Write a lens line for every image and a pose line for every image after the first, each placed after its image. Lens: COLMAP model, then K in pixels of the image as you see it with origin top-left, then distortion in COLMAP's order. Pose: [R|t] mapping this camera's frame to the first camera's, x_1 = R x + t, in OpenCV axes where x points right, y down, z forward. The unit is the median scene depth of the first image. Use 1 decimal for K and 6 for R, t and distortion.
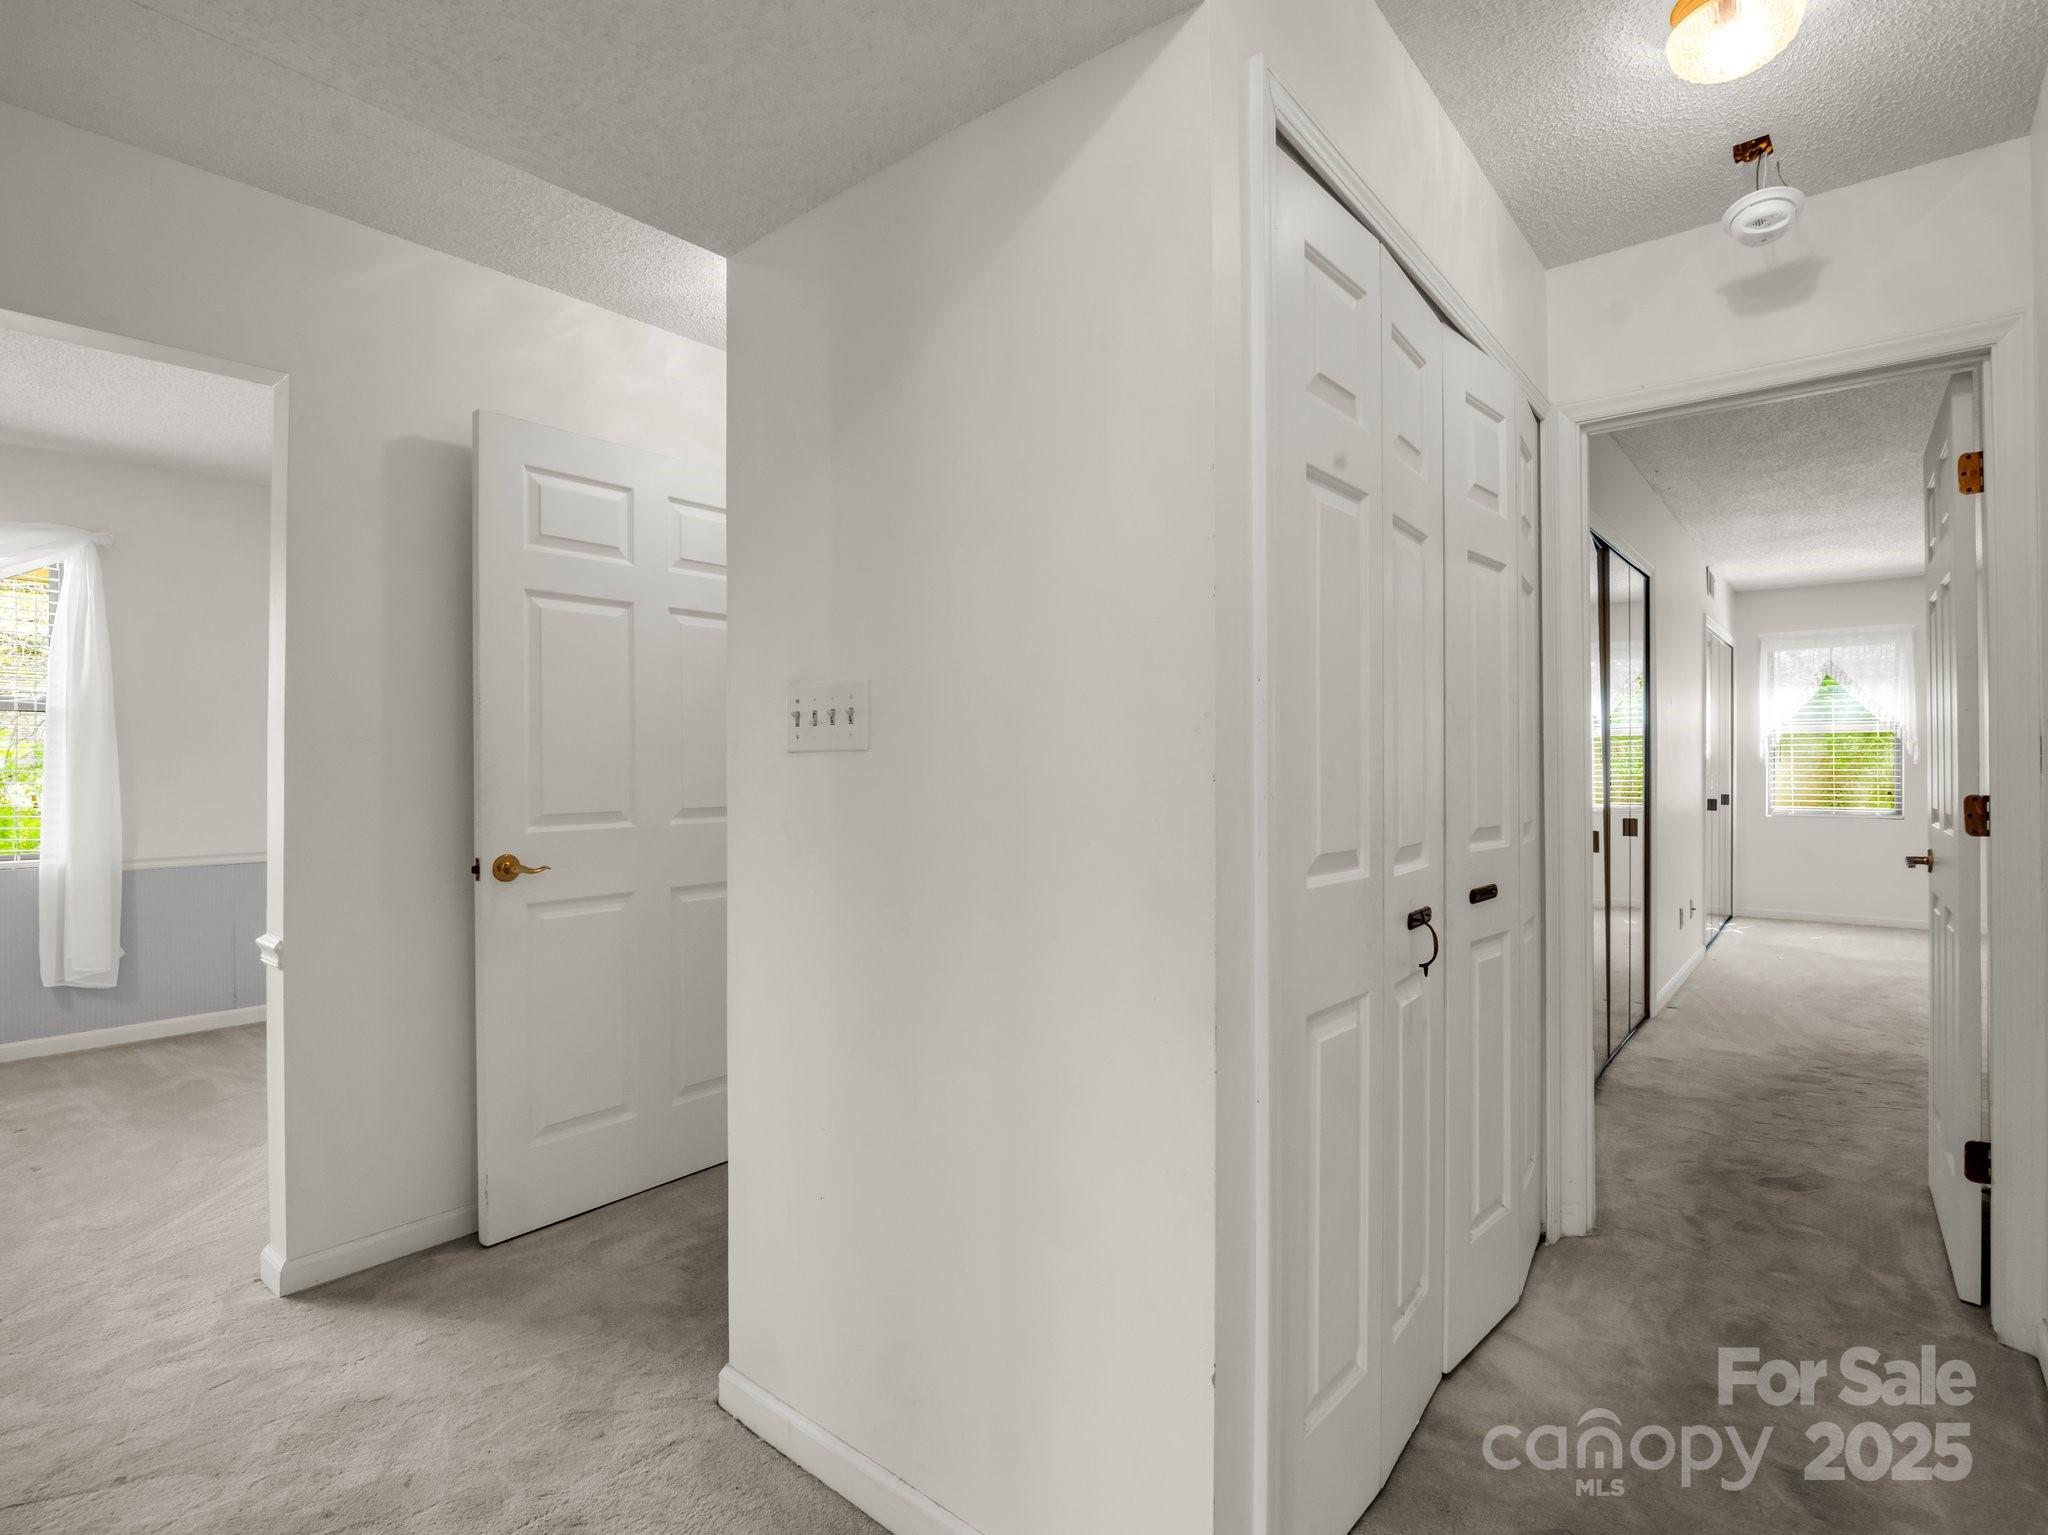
lens RADIAL K [[964.6, 0, 1045.7], [0, 964.6, 793.5], [0, 0, 1]] dist [-0.015753, -0.000434]
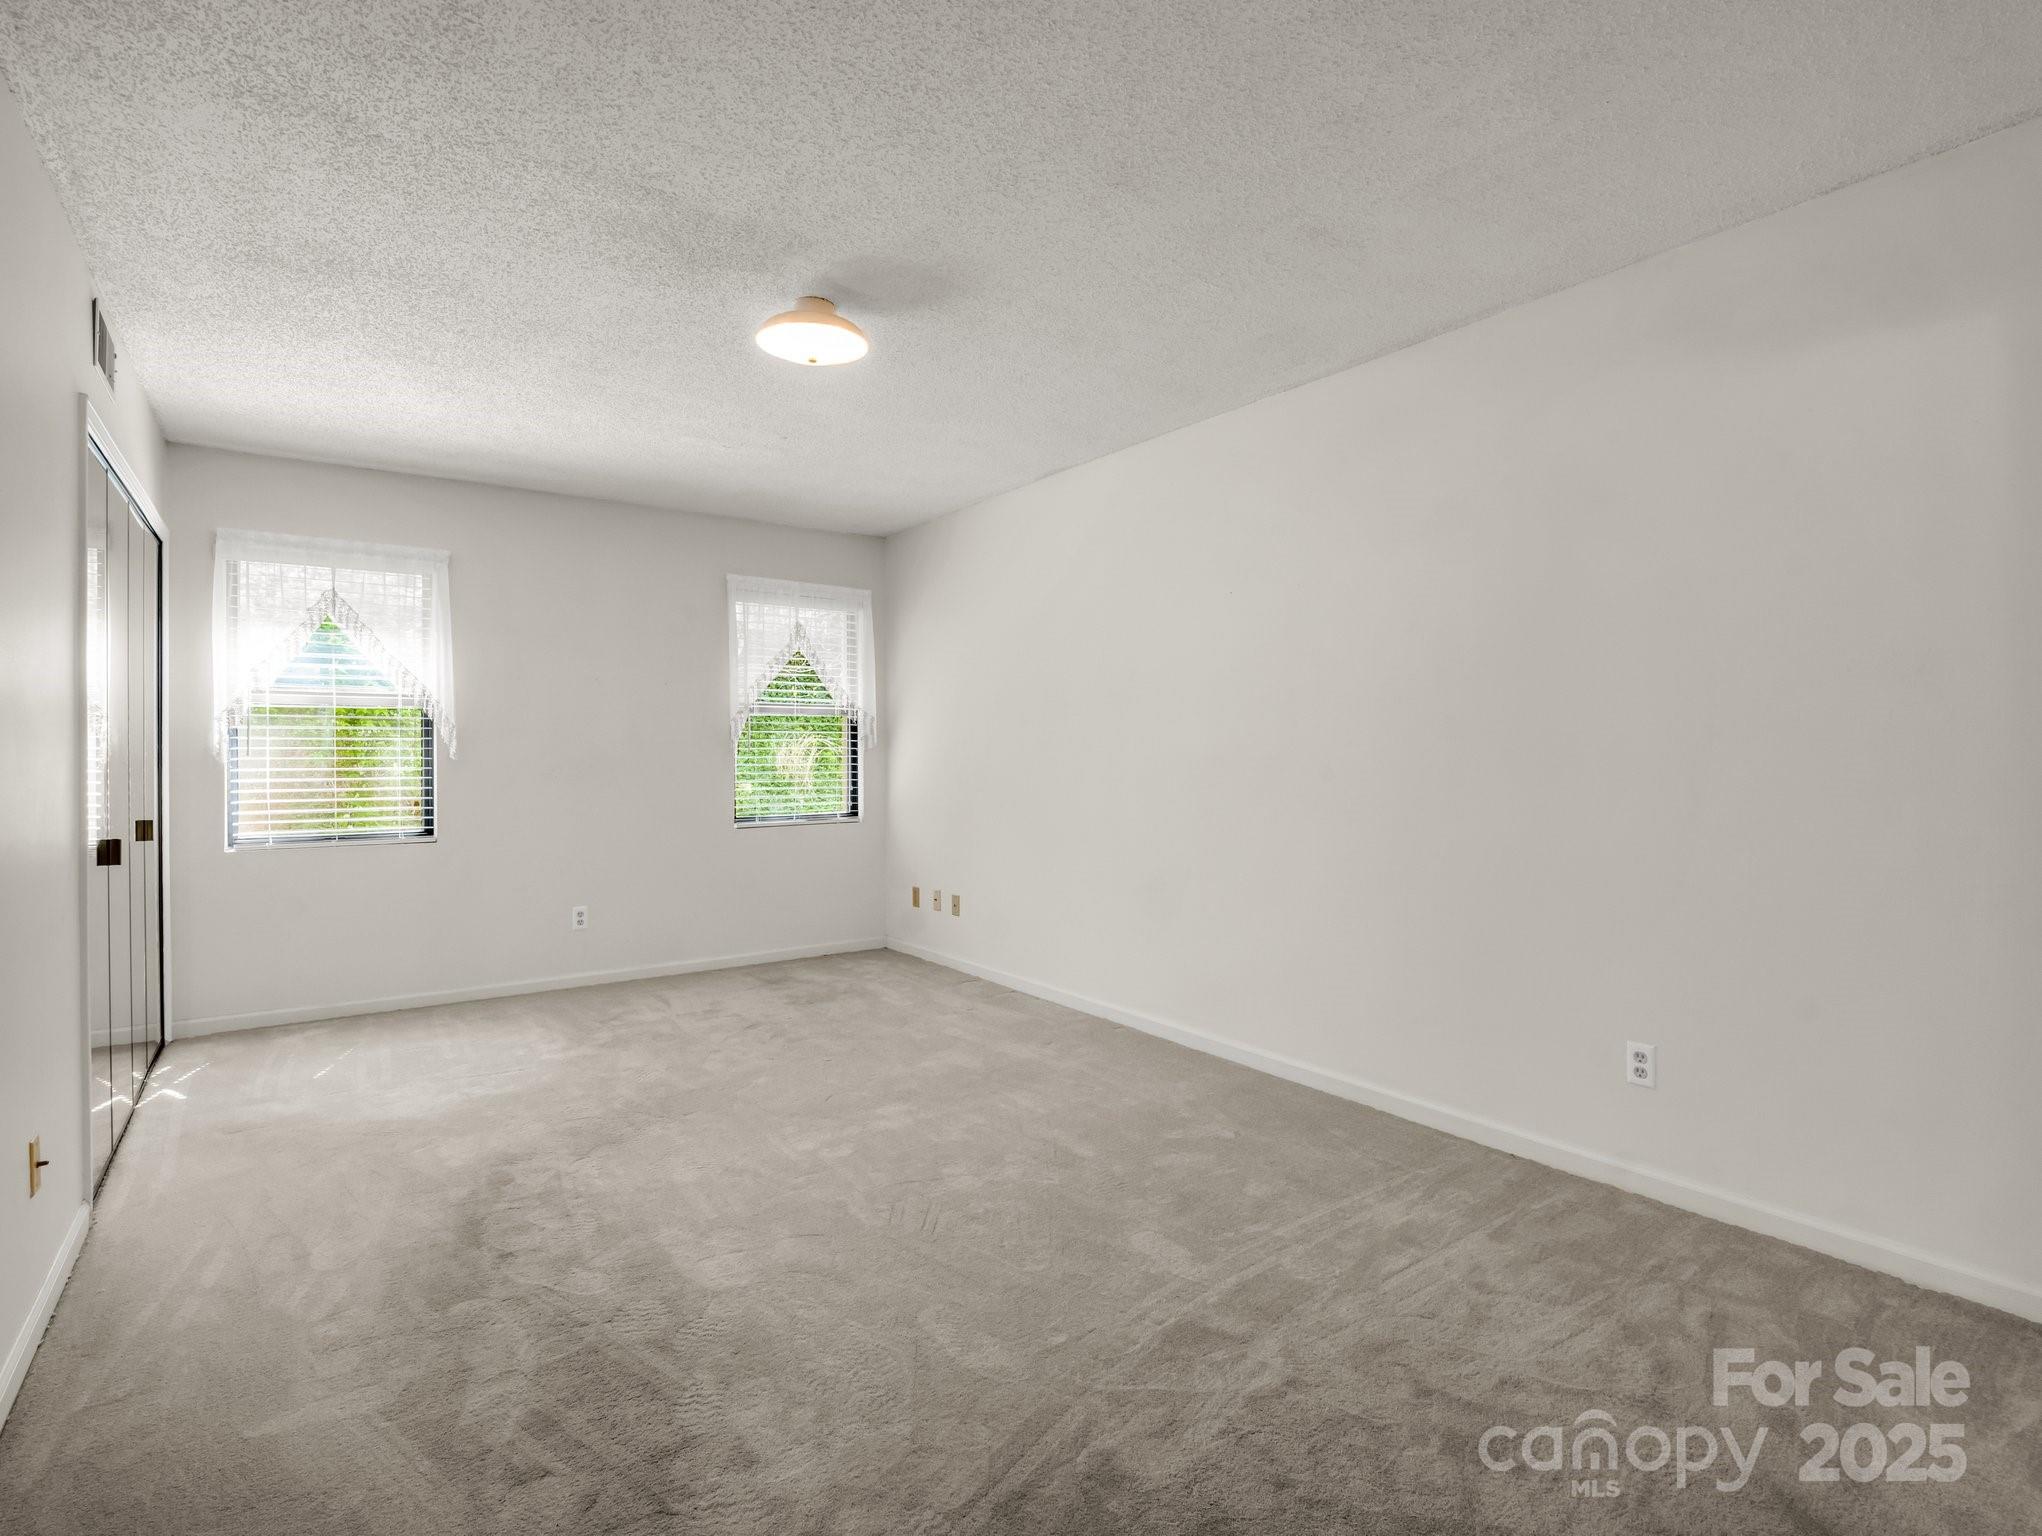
lens RADIAL K [[990.5, 0, 1012.9], [0, 990.5, 760.9], [0, 0, 1]] dist [-0.019287, -0.001380]
pose [[0.237556, -0.000173, 0.971374, 0.321819], [0.008031, 0.999966, -0.001786, -0.025127], [-0.971341, 0.008225, 0.237550, 0.435470]]
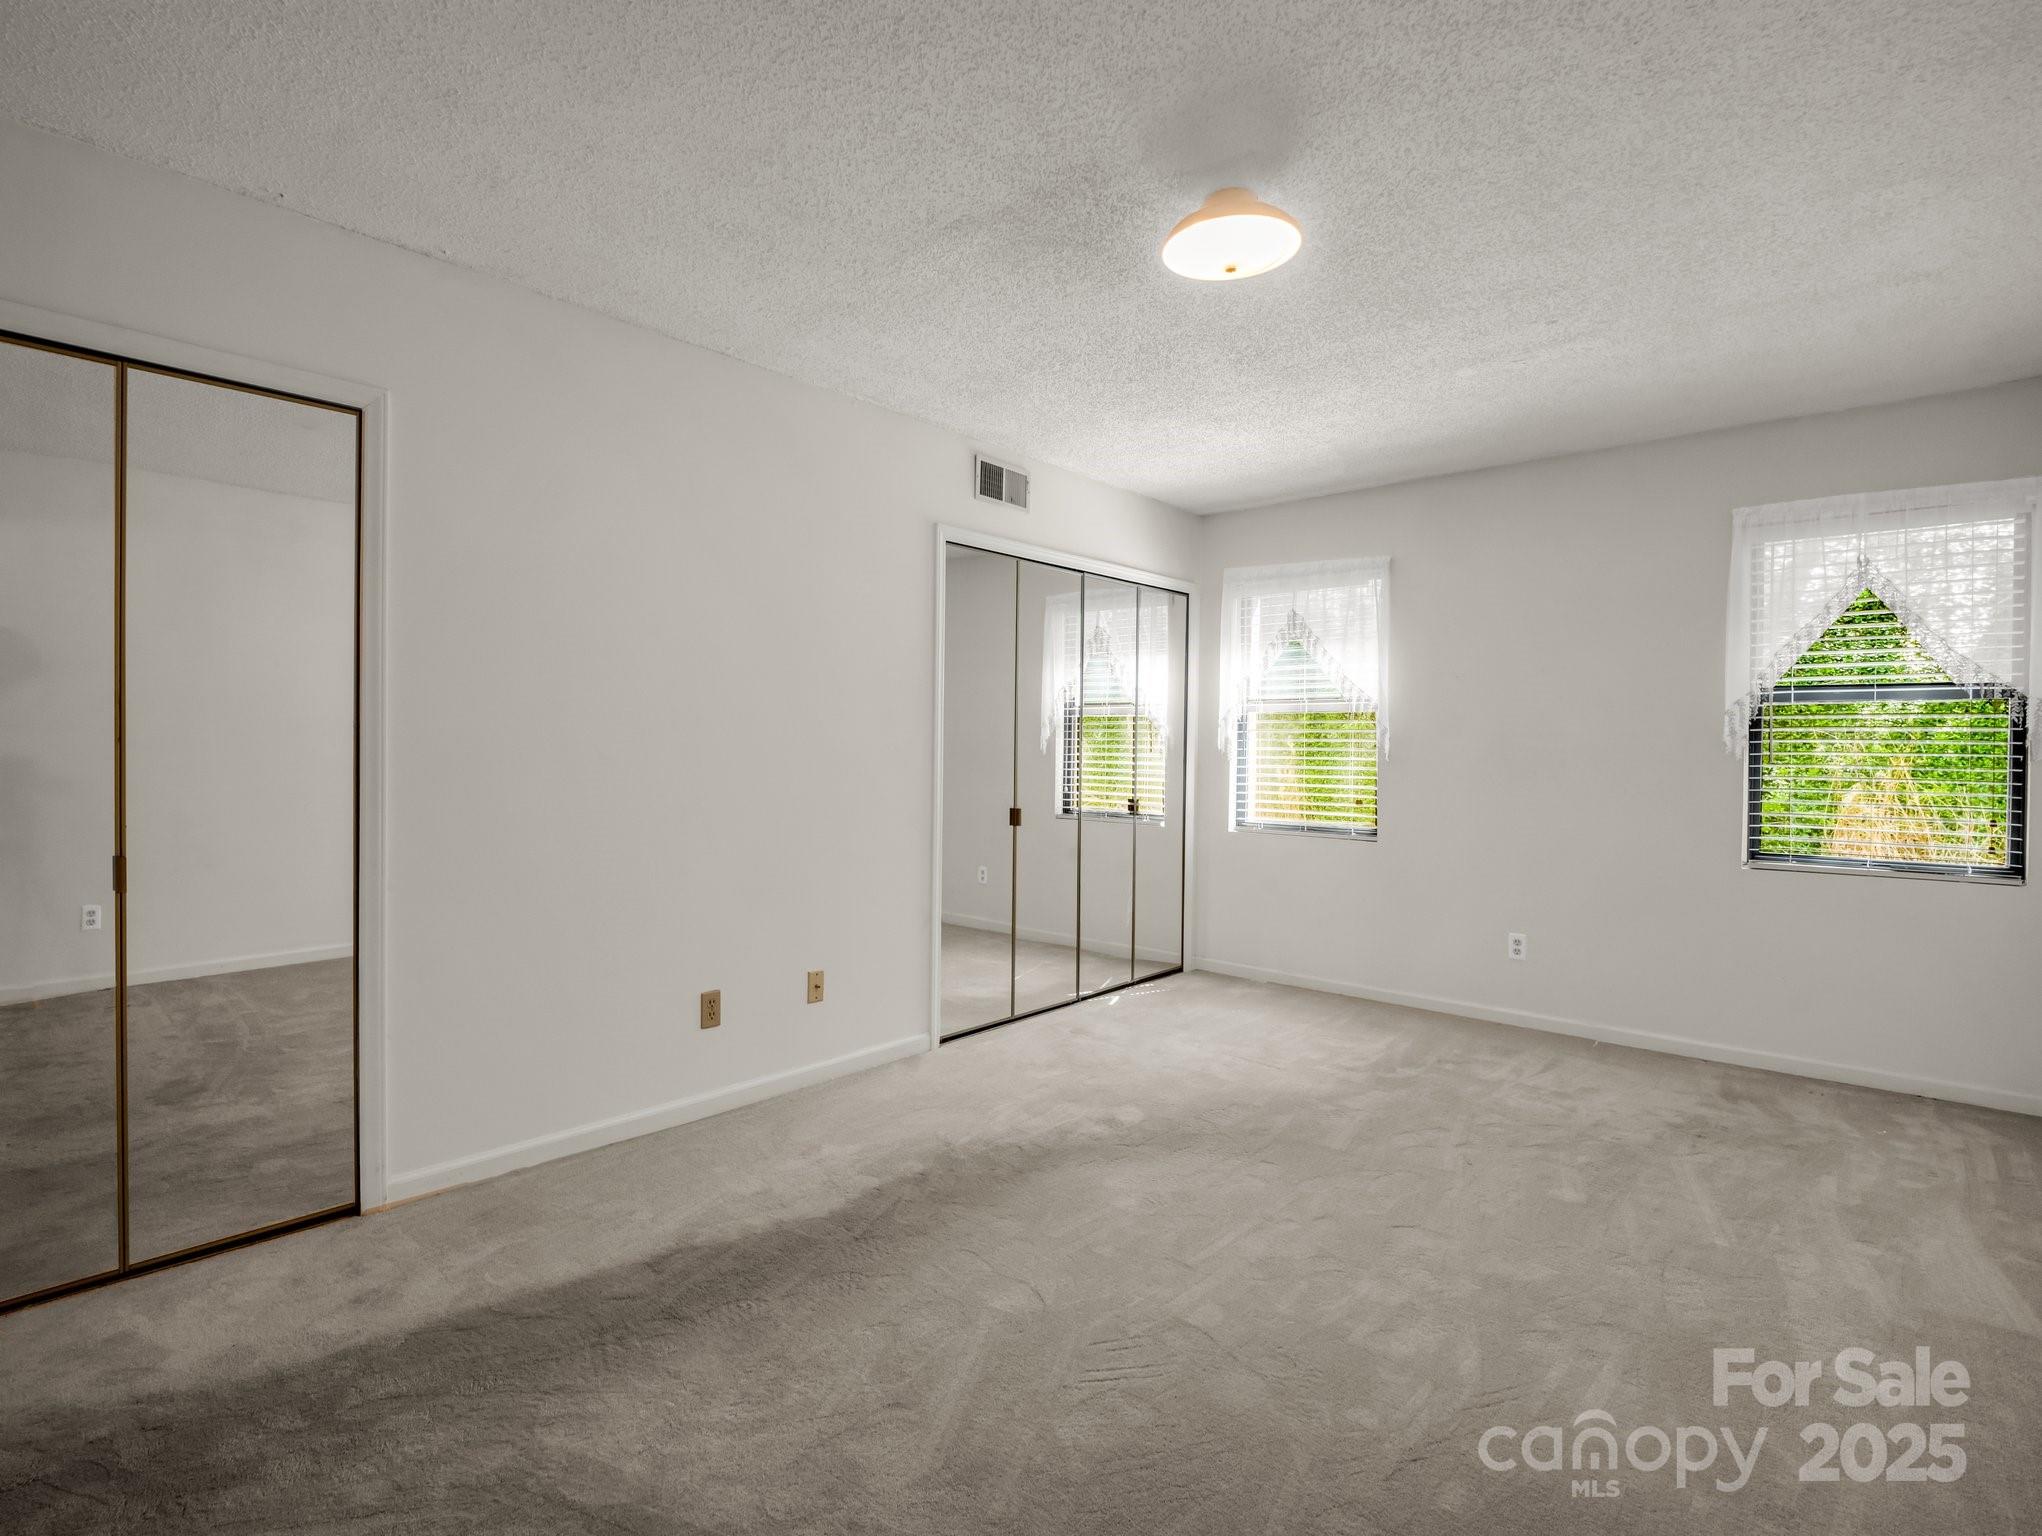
lens RADIAL K [[990.5, 0, 1021.8], [0, 990.5, 765.7], [0, 0, 1]] dist [-0.019287, -0.001380]
pose [[0.999582, 0.022296, -0.018398, 0.647882], [-0.022107, 0.999701, 0.010410, -0.029059], [0.018625, -0.009999, 0.999777, 0.278271]]
